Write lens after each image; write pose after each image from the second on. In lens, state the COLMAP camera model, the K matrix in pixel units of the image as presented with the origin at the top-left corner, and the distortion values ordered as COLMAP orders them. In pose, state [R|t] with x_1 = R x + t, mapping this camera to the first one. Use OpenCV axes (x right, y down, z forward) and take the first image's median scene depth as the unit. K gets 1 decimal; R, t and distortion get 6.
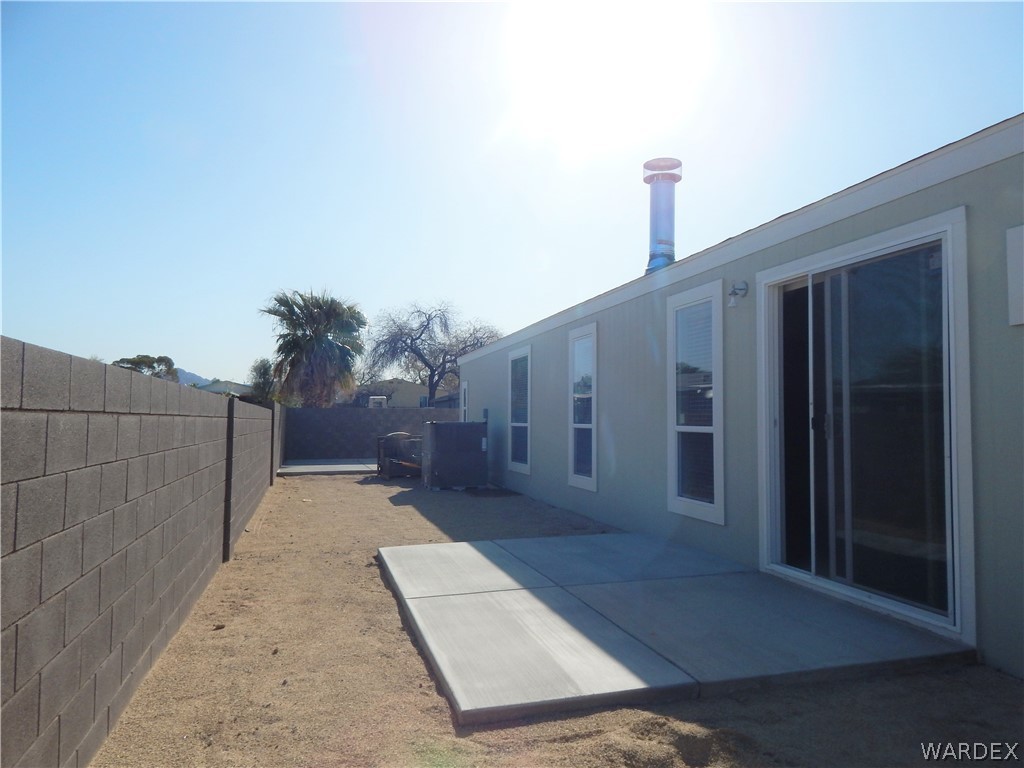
lens RADIAL K [[693.6, 0, 512.6], [0, 693.6, 375.4], [0, 0, 1]] dist [0.034270, -0.024586]
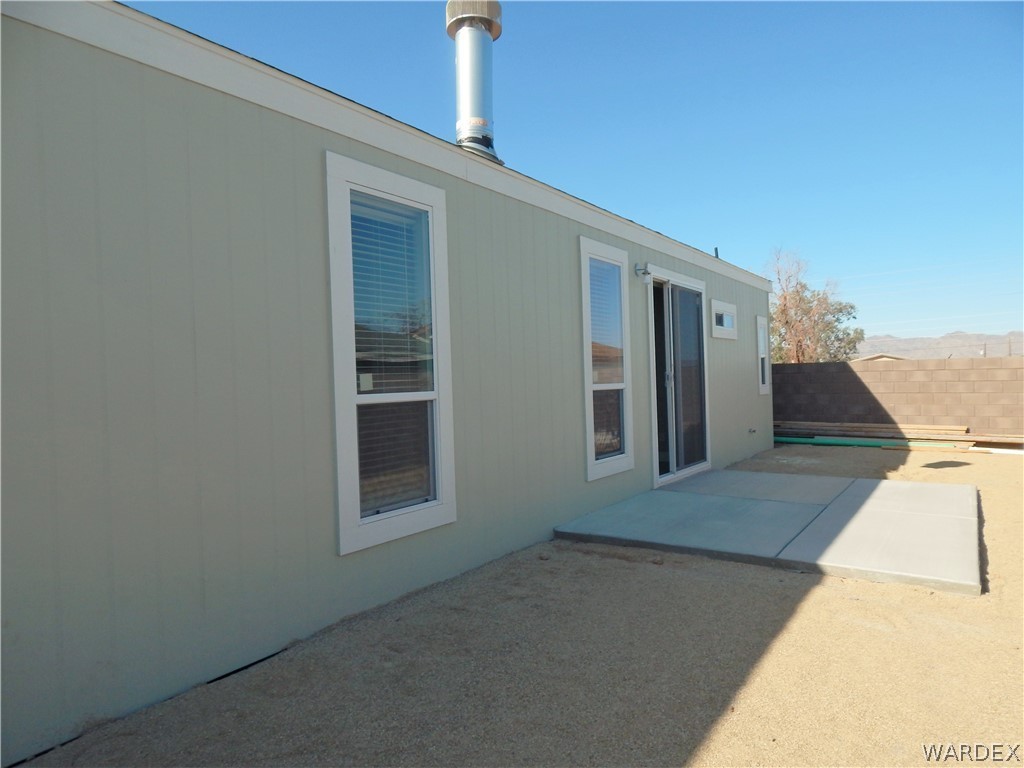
lens RADIAL K [[693.6, 0, 512.6], [0, 693.6, 375.4], [0, 0, 1]] dist [0.034270, -0.024586]
pose [[-0.675334, 0.016742, 0.737322, -0.297618], [-0.024321, 0.998693, -0.044954, 0.086644], [-0.737111, -0.048292, -0.674044, 1.409280]]
